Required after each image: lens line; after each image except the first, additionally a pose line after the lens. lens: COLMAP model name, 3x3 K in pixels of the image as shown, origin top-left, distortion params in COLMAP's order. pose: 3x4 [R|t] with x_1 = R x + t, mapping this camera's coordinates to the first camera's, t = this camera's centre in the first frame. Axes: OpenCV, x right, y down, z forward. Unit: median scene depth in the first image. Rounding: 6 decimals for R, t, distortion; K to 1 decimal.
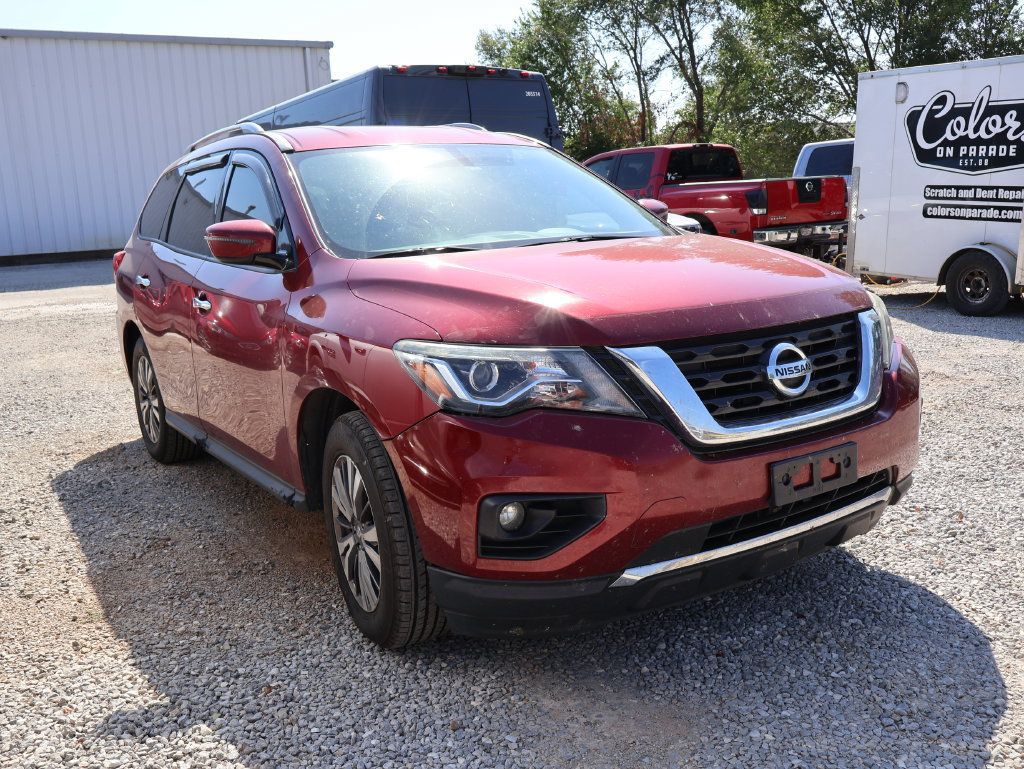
lens RADIAL K [[961.3, 0, 509.2], [0, 961.3, 385.6], [0, 0, 1]] dist [-0.002481, 0.000000]
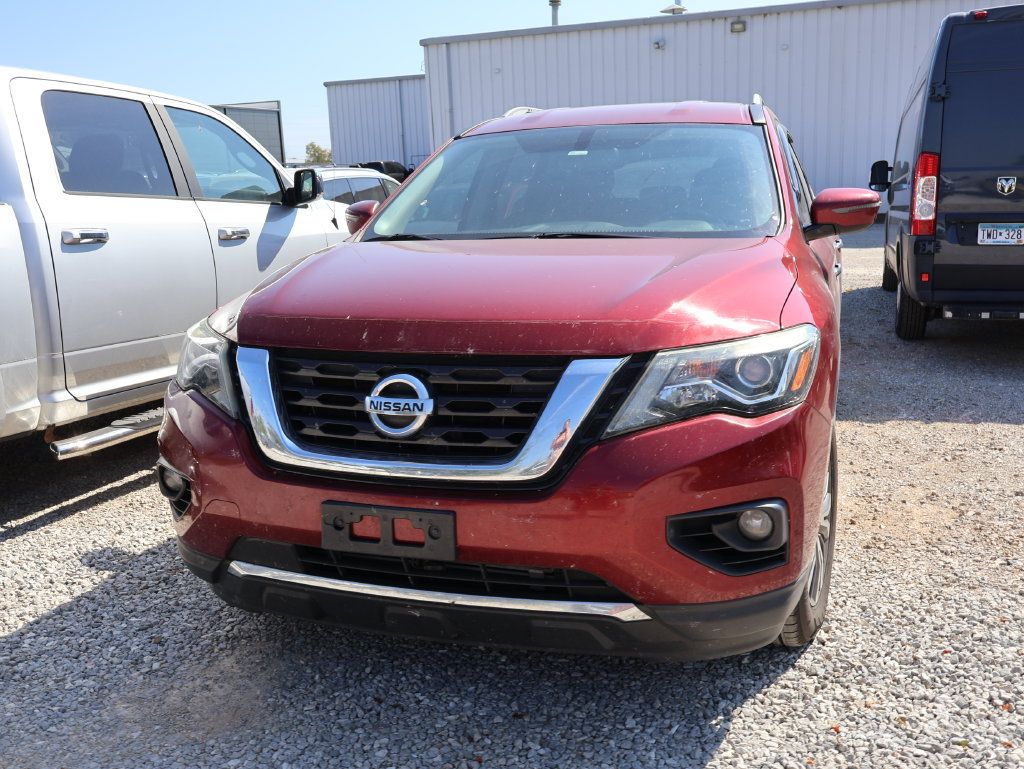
lens RADIAL K [[961.3, 0, 509.5], [0, 961.3, 386.8], [0, 0, 1]] dist [-0.002481, 0.000000]
pose [[0.624865, 0.184865, -0.758530, 0.852669], [-0.152680, 0.981738, 0.113489, -0.124011], [0.765658, 0.044897, 0.641679, 0.450425]]
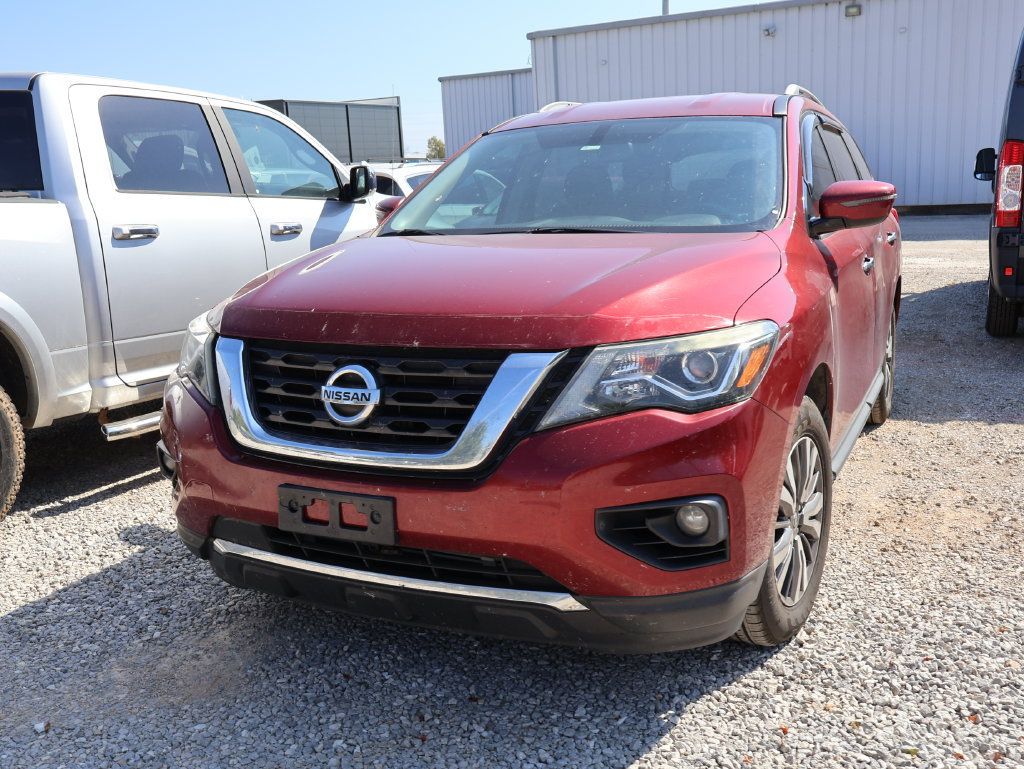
lens RADIAL K [[961.3, 0, 507.9], [0, 961.3, 382.6], [0, 0, 1]] dist [-0.002481, 0.000000]
pose [[0.524418, 0.196818, -0.828401, 0.944922], [-0.152779, 0.978878, 0.135853, -0.146887], [0.837642, 0.055318, 0.543411, 0.544637]]
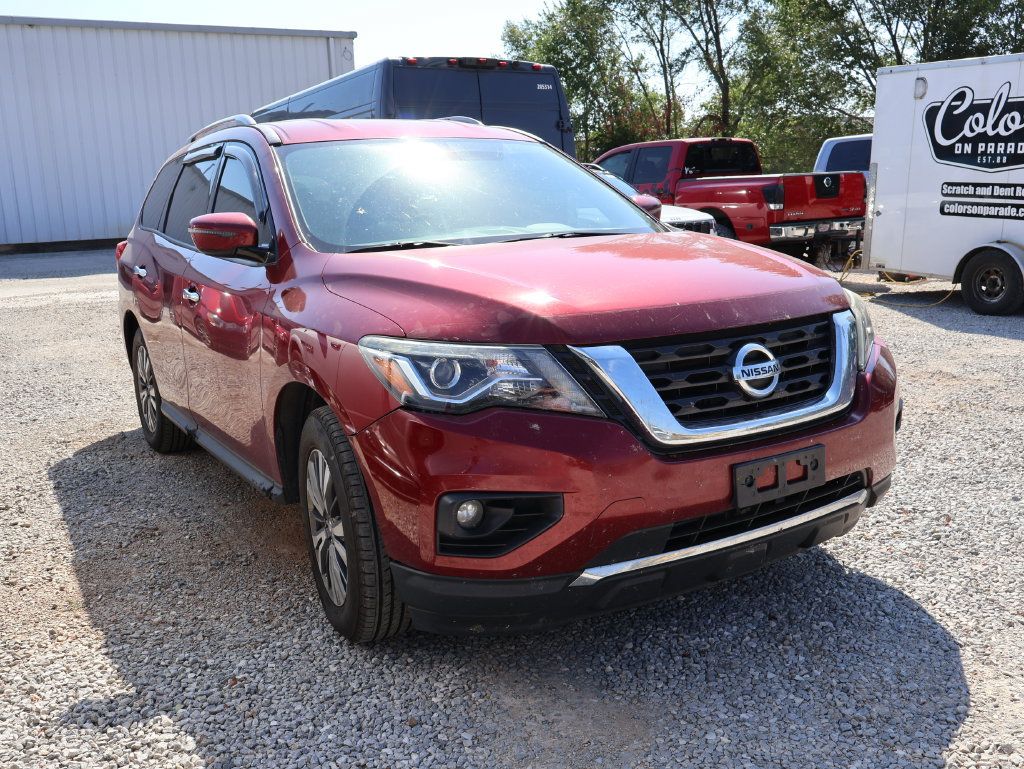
lens RADIAL K [[961.3, 0, 515.7], [0, 961.3, 385.4], [0, 0, 1]] dist [-0.002481, 0.000000]
pose [[0.999717, 0.013377, -0.019684, 0.053291], [-0.013216, 0.999878, 0.008287, -0.005243], [0.019792, -0.008024, 0.999772, 0.002476]]
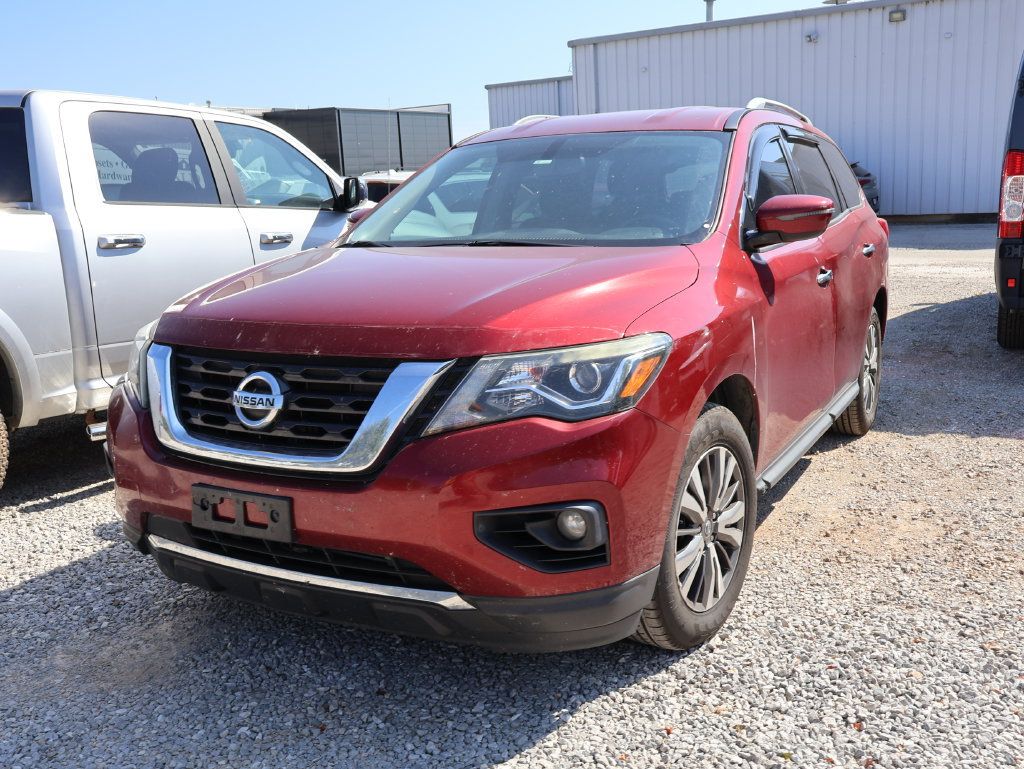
lens RADIAL K [[961.3, 0, 506.5], [0, 961.3, 383.3], [0, 0, 1]] dist [-0.002481, 0.000000]
pose [[0.475820, 0.198134, -0.856935, 1.036471], [-0.156819, 0.977796, 0.139004, -0.173066], [0.865450, 0.068243, 0.496326, 0.634320]]
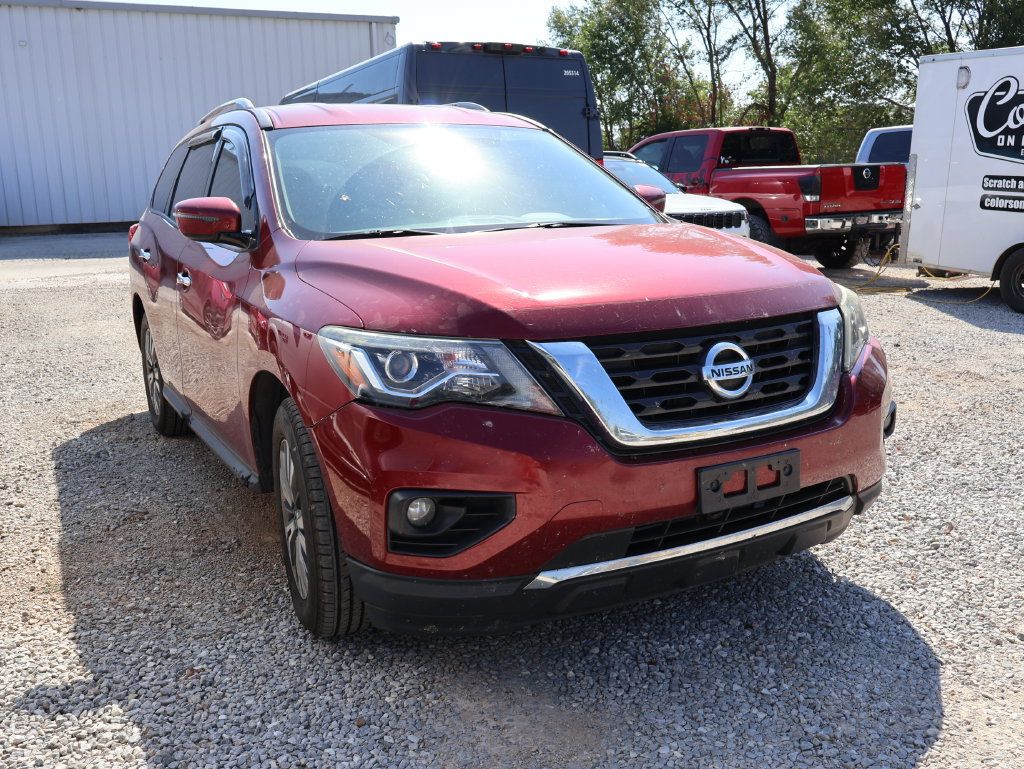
lens RADIAL K [[961.3, 0, 512.2], [0, 961.3, 384.7], [0, 0, 1]] dist [-0.002481, 0.000000]
pose [[0.997079, 0.037029, -0.066801, 0.121370], [-0.035652, 0.999129, 0.021692, -0.013312], [0.067546, -0.019247, 0.997531, 0.031247]]
